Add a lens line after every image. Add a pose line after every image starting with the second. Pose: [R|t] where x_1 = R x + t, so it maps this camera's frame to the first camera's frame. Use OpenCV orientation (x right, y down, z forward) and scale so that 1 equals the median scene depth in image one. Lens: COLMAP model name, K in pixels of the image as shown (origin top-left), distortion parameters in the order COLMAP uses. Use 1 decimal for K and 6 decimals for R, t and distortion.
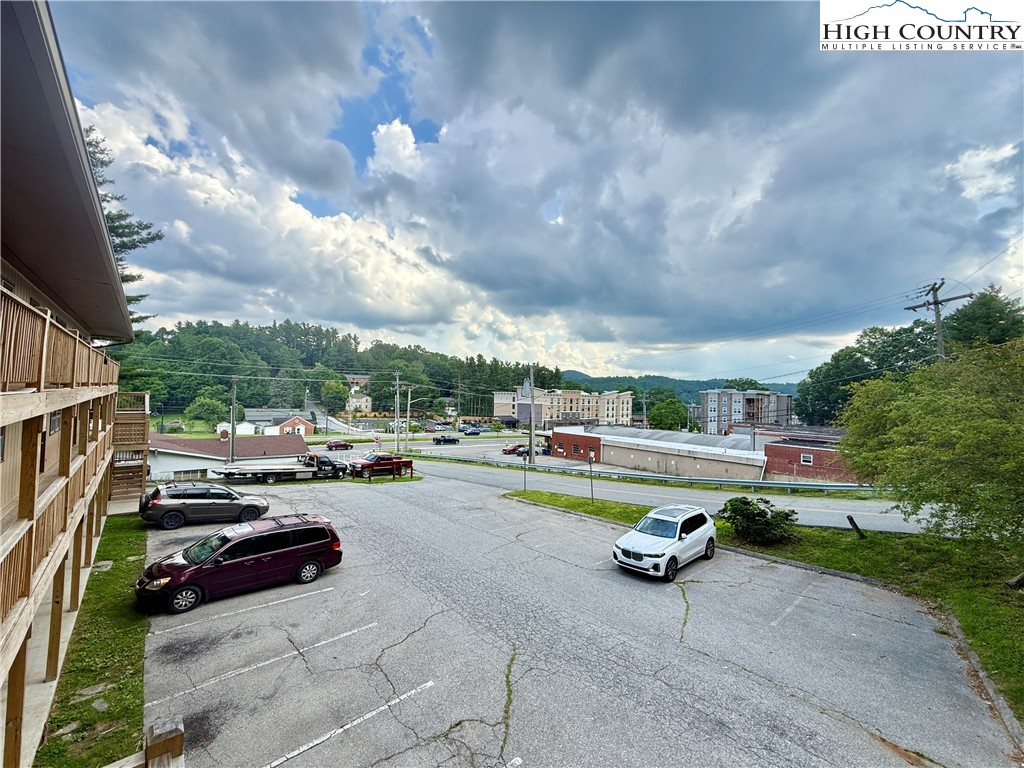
lens RADIAL K [[409.5, 0, 510.4], [0, 409.5, 383.9], [0, 0, 1]] dist [-0.000742, 0.000173]
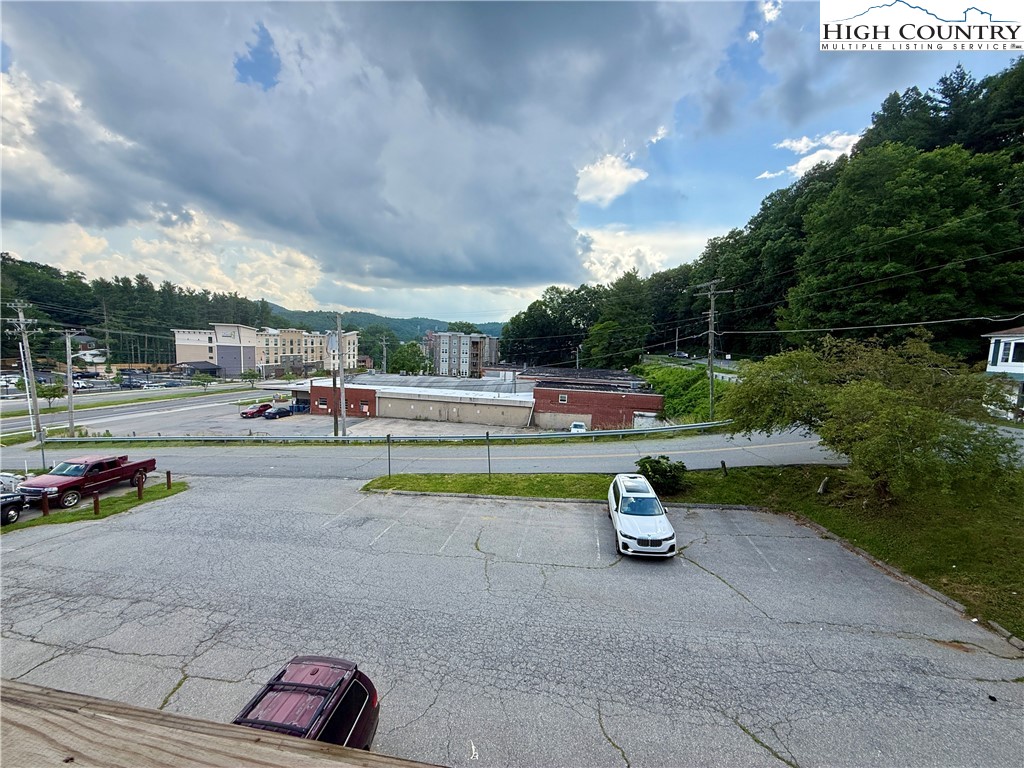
lens RADIAL K [[409.5, 0, 510.4], [0, 409.5, 383.9], [0, 0, 1]] dist [-0.000742, 0.000173]
pose [[0.770654, -0.064929, 0.633937, -0.063002], [-0.033065, 0.989382, 0.141529, -0.010732], [-0.636395, -0.130031, 0.760325, 0.054982]]
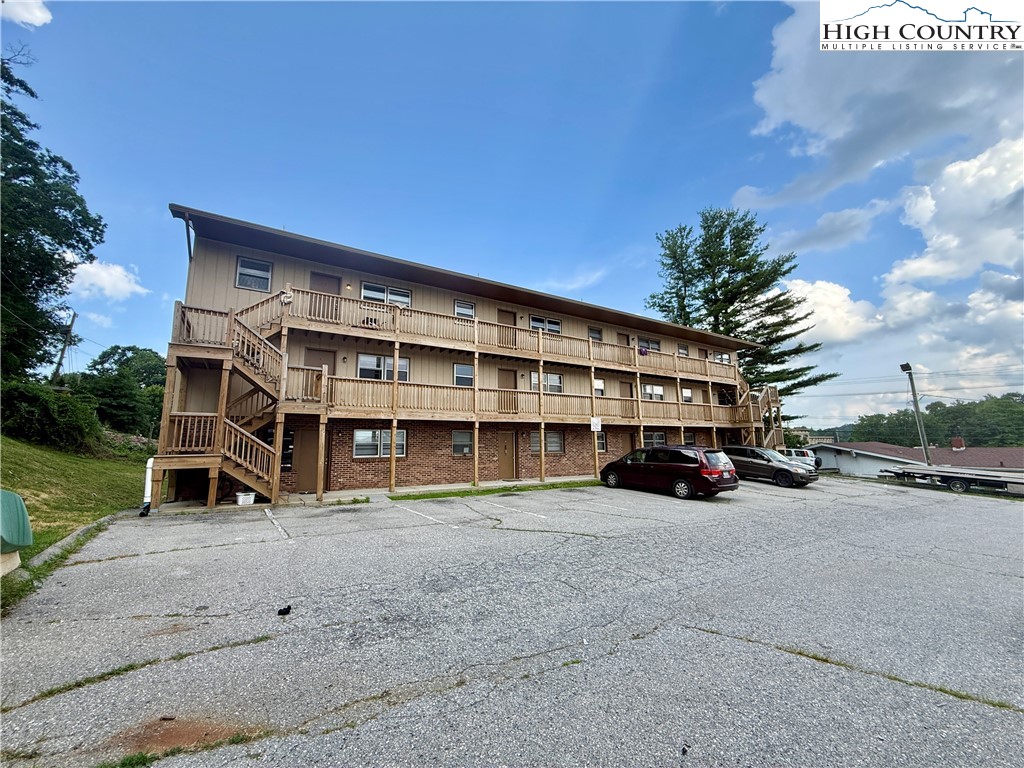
lens RADIAL K [[409.5, 0, 510.4], [0, 409.5, 383.9], [0, 0, 1]] dist [-0.000742, 0.000173]
pose [[-0.154369, -0.180968, -0.971298, 0.070267], [0.036826, 0.981345, -0.188693, 0.037153], [0.987327, -0.064898, -0.144824, 0.072144]]
